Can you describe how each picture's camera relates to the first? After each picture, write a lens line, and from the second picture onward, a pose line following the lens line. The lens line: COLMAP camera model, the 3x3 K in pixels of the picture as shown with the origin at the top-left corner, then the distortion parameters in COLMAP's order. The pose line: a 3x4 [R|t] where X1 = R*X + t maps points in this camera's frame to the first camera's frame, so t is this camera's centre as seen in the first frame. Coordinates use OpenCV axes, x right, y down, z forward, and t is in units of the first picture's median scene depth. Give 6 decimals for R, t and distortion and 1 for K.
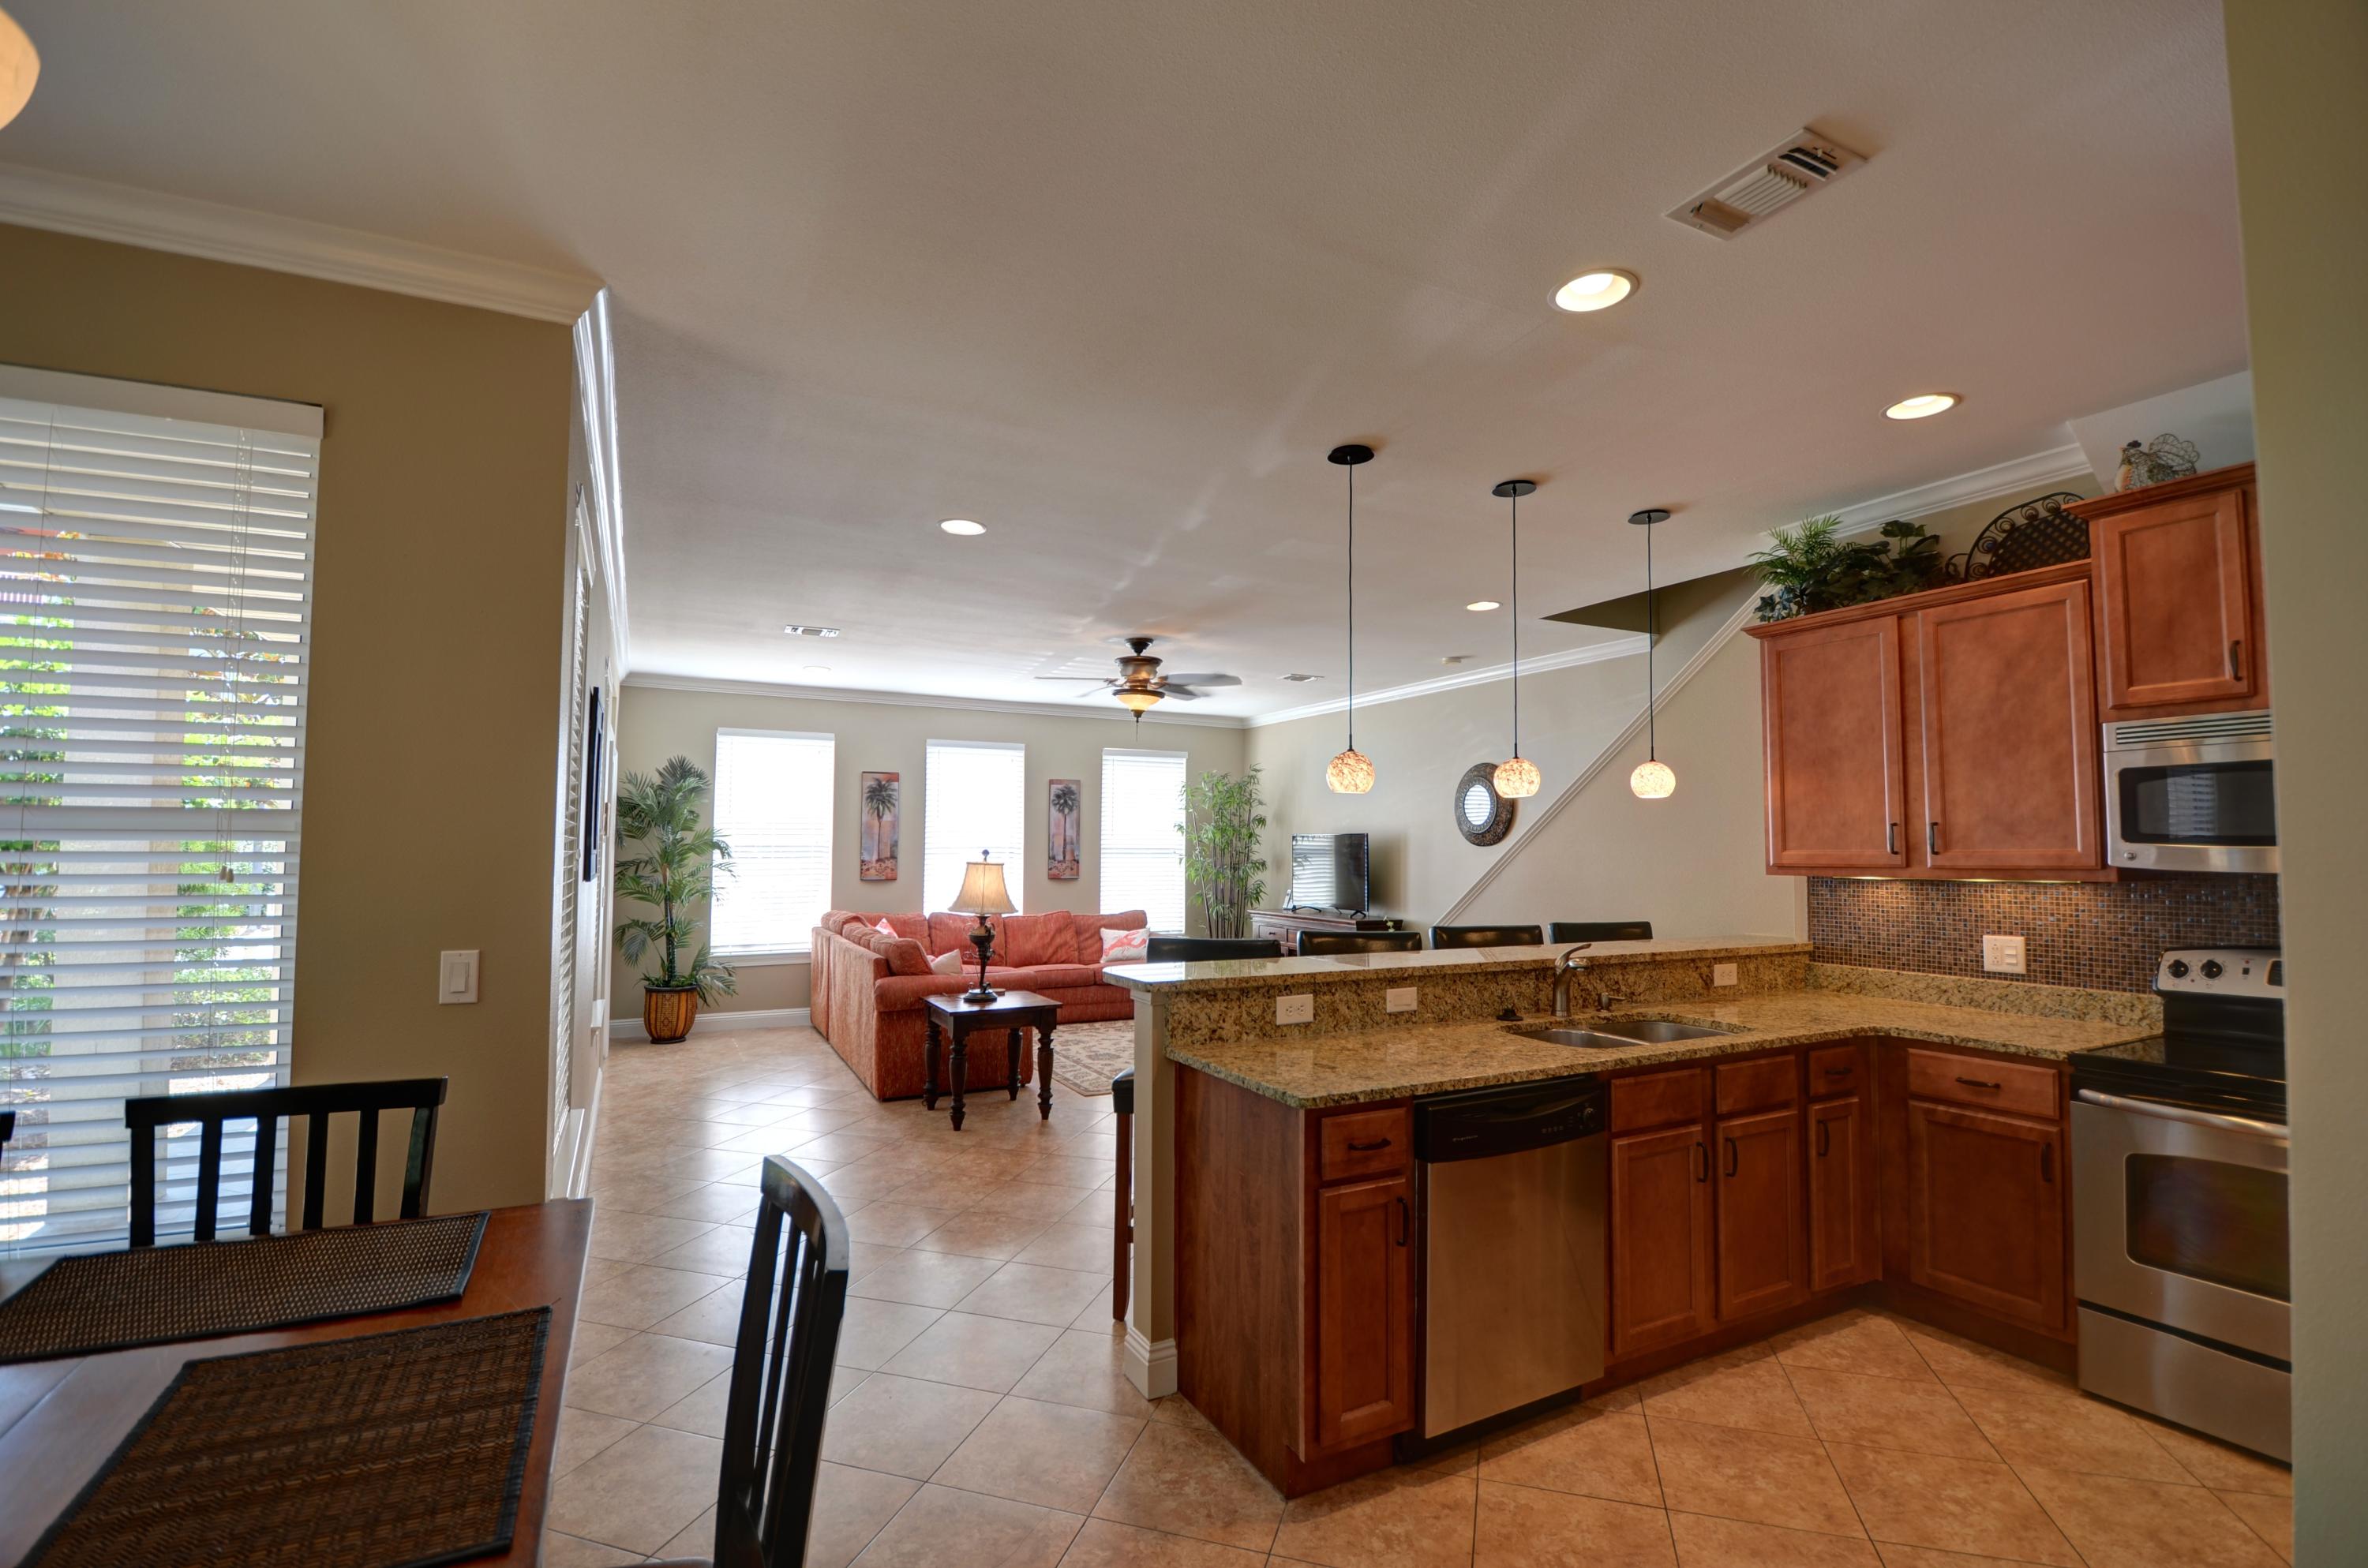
lens RADIAL K [[1048.1, 0, 1187.8], [0, 1048.1, 786.4], [0, 0, 1]] dist [-0.002867, -0.009655]
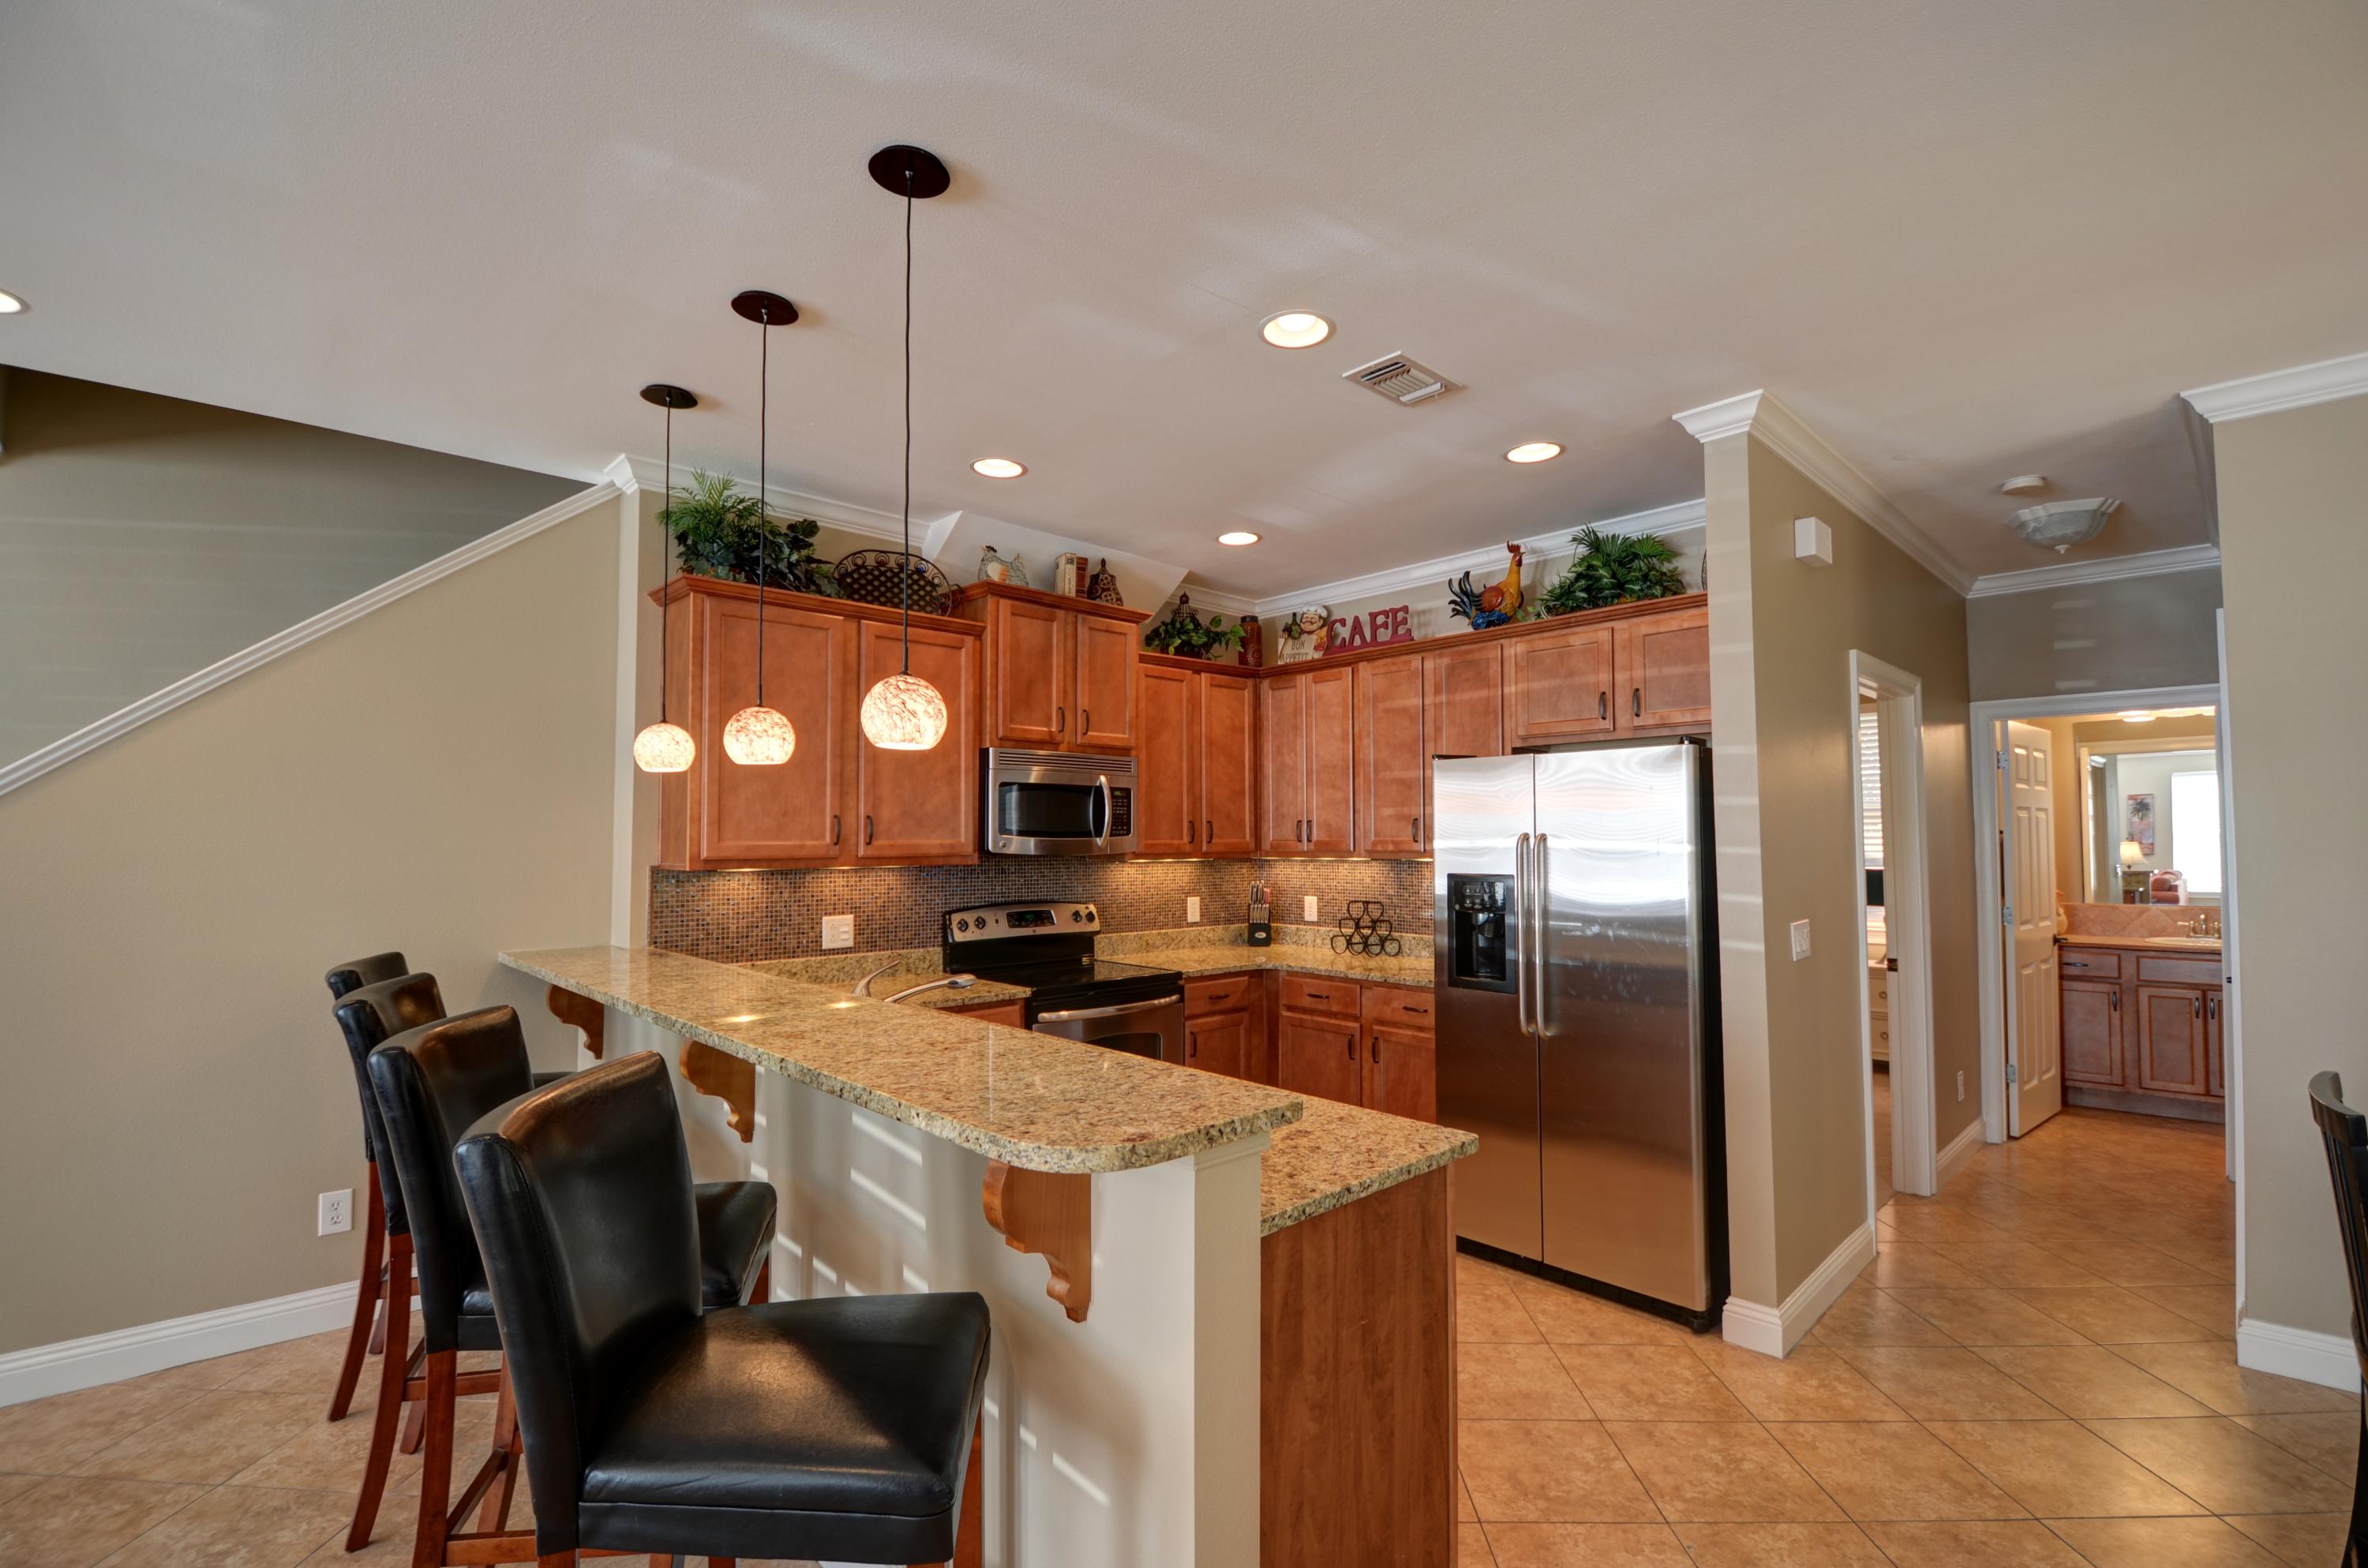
lens RADIAL K [[1048.1, 0, 1175.2], [0, 1048.1, 786.9], [0, 0, 1]] dist [-0.002867, -0.009655]
pose [[-0.255519, 0.044272, 0.965790, -0.419322], [-0.059503, 0.996337, -0.061415, 0.050904], [-0.964971, -0.073160, -0.251949, 0.932767]]
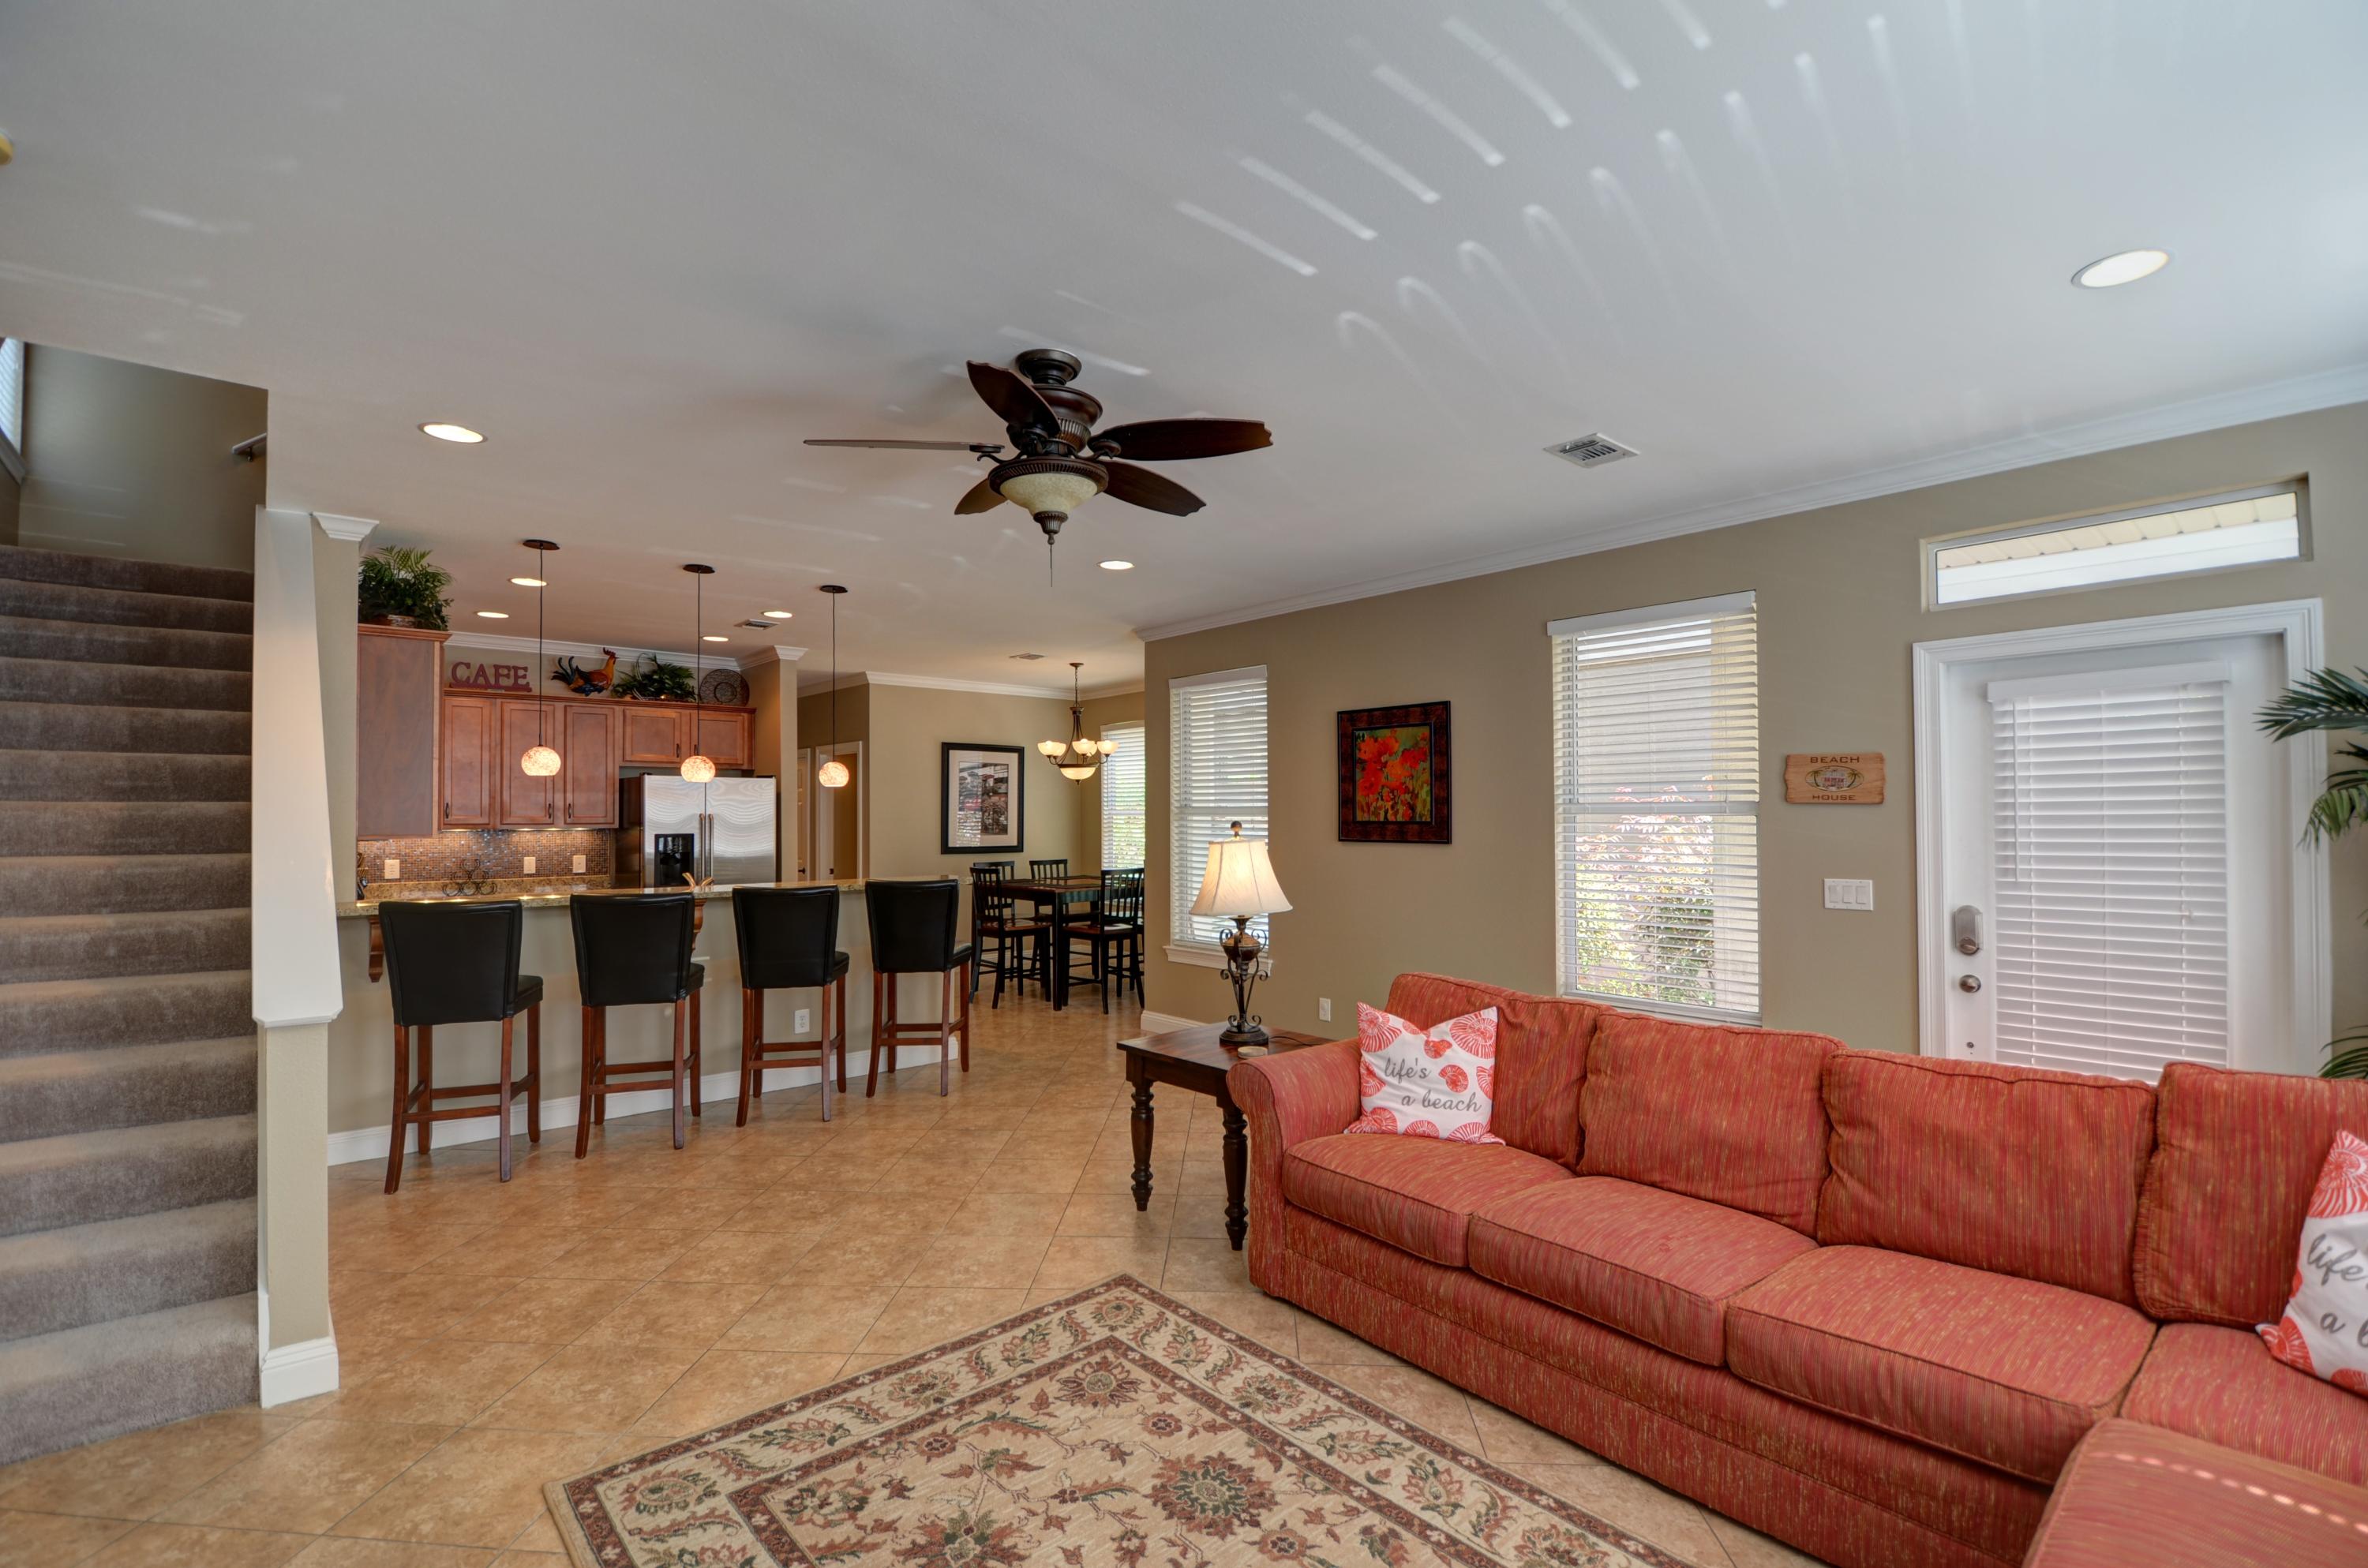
lens RADIAL K [[1048.1, 0, 1205.6], [0, 1048.1, 802.0], [0, 0, 1]] dist [-0.002867, -0.009655]
pose [[-0.970580, -0.005733, -0.240710, -0.006152], [0.011963, 0.997333, -0.071993, 0.160439], [0.240481, -0.072755, -0.967923, 2.733749]]
